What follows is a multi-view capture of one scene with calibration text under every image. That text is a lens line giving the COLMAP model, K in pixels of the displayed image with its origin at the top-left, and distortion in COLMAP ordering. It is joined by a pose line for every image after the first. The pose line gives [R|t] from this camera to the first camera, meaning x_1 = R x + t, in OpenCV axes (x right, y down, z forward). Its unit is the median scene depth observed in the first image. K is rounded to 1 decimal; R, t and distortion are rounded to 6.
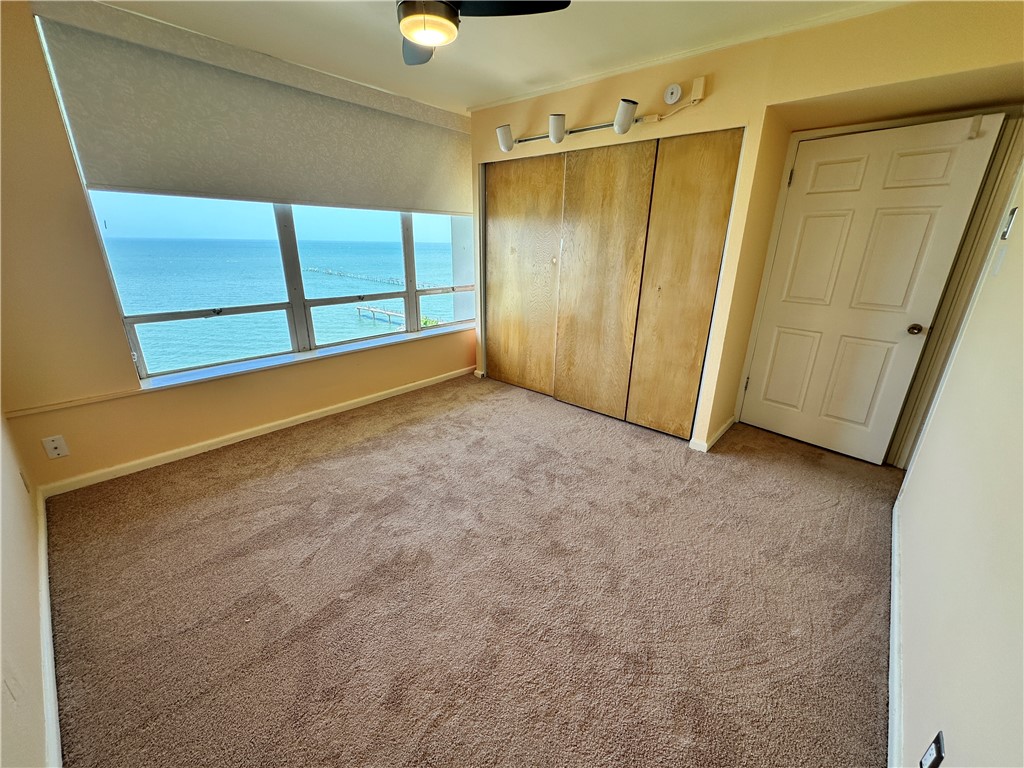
lens RADIAL K [[411.7, 0, 512.0], [0, 411.7, 384.0], [0, 0, 1]] dist [0.003759, 0.000307]
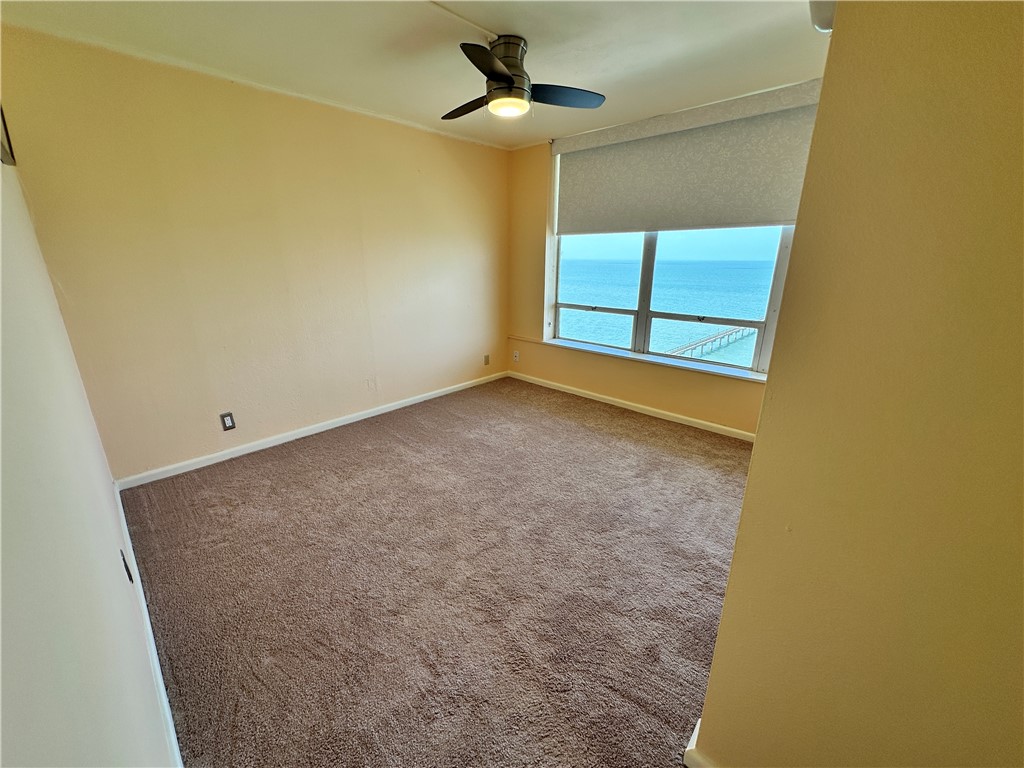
lens RADIAL K [[411.7, 0, 512.0], [0, 411.7, 384.0], [0, 0, 1]] dist [0.003759, 0.000307]
pose [[-0.036804, 0.279007, -0.959584, 0.731610], [-0.332899, 0.901965, 0.275022, -0.218760], [0.942244, 0.329566, 0.059686, 0.660069]]
